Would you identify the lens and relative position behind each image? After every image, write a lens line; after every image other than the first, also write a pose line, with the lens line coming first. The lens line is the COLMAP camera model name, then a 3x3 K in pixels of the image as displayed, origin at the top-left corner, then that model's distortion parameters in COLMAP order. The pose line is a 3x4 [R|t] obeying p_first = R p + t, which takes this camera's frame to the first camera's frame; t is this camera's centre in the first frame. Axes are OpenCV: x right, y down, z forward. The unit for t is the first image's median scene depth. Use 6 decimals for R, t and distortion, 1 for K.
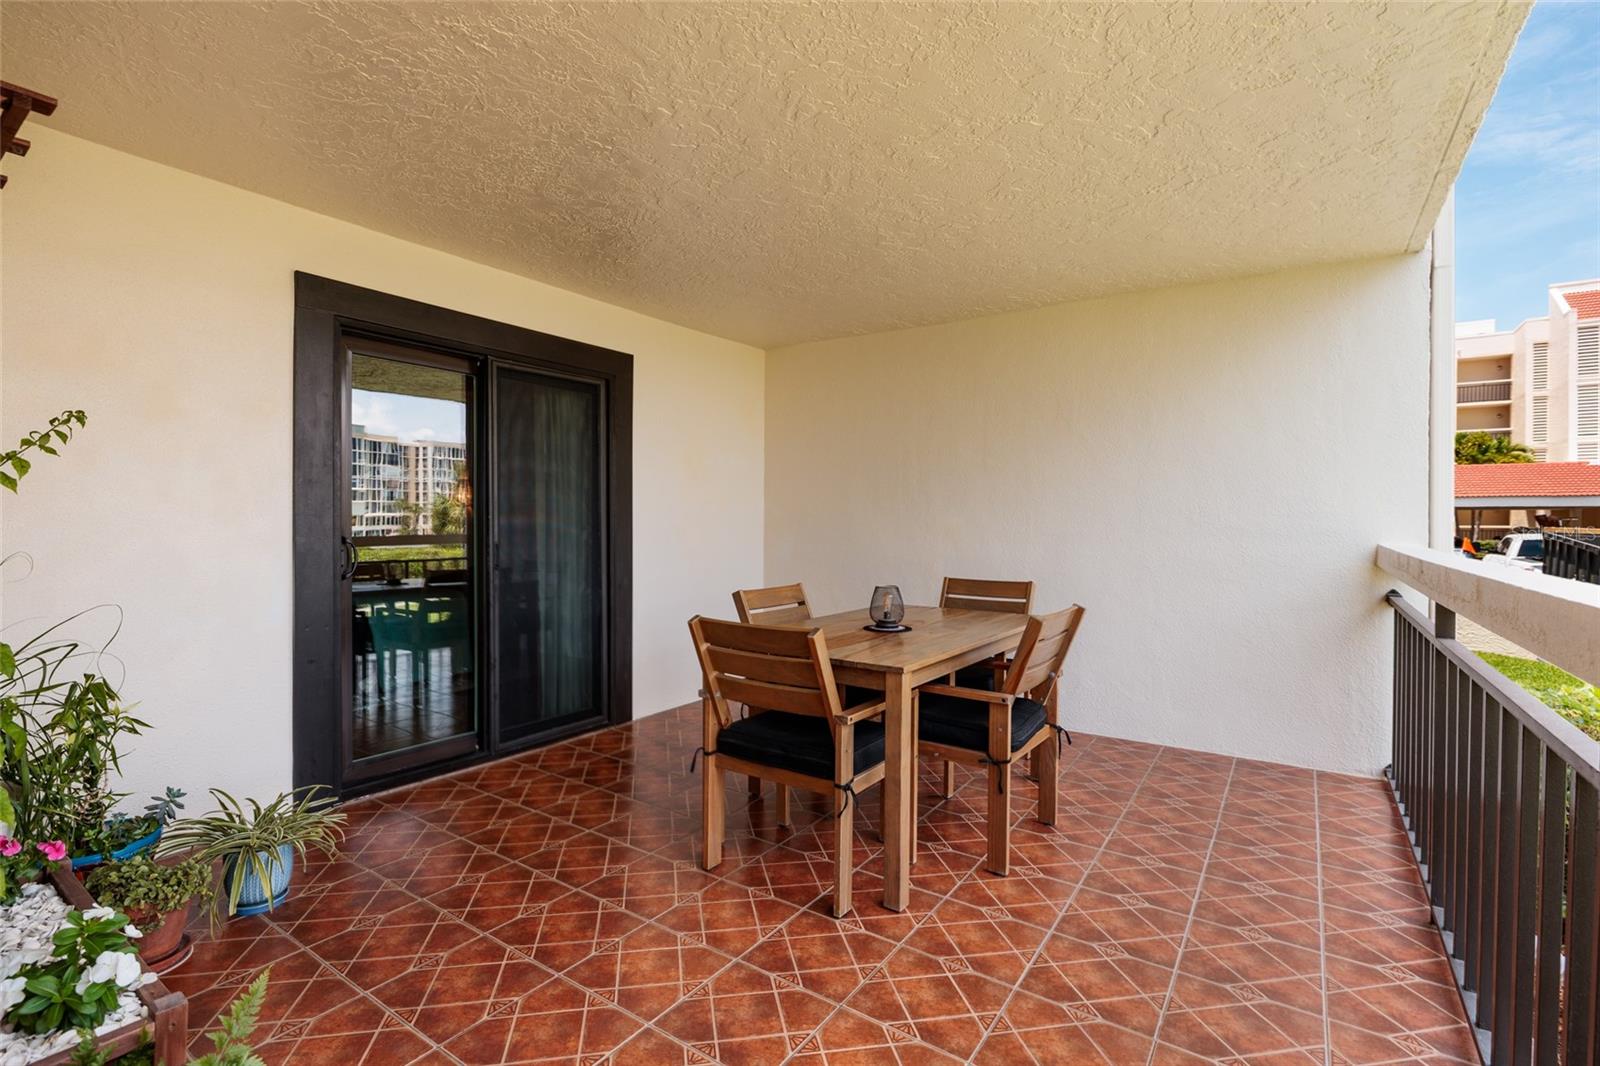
lens RADIAL K [[724.2, 0, 800.0], [0, 724.2, 533.0], [0, 0, 1]] dist [-0.000088, 0.000002]
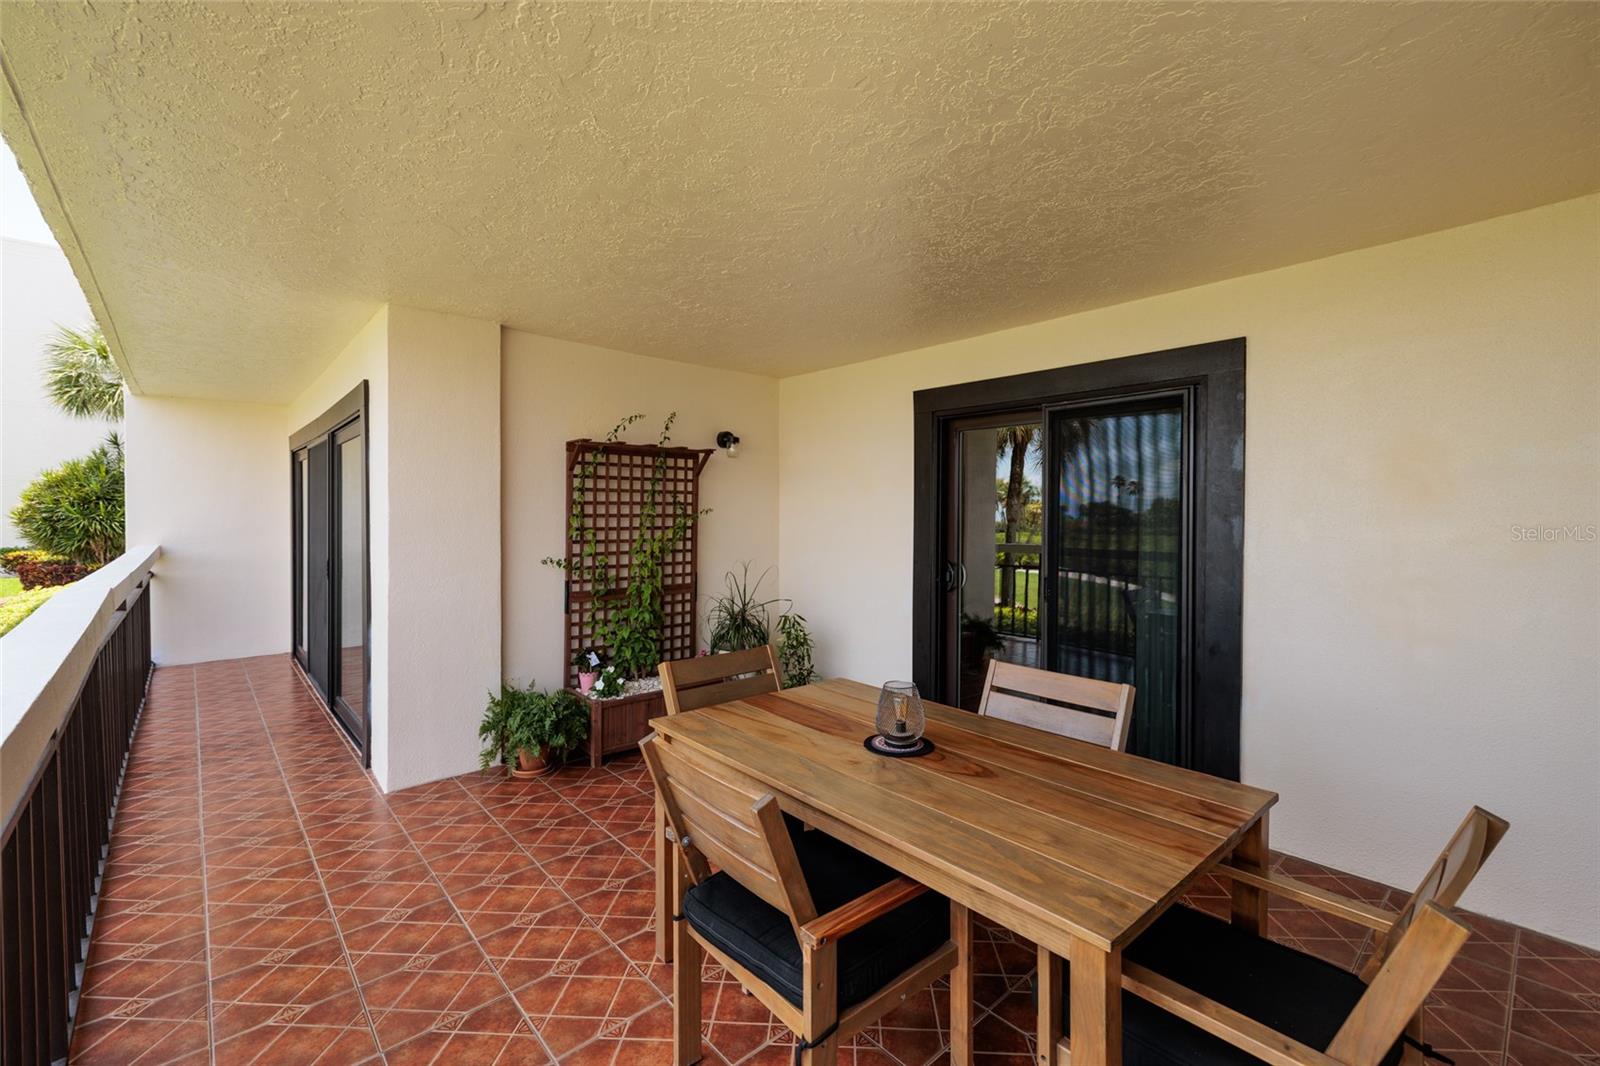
lens RADIAL K [[679.0, 0, 801.2], [0, 679.0, 528.0], [0, 0, 1]] dist [0.002188, -0.000044]
pose [[-0.228231, 0.012922, -0.973521, 1.183702], [-0.023625, 0.999544, 0.018806, -0.126814], [0.973320, 0.027292, -0.227821, 1.615806]]
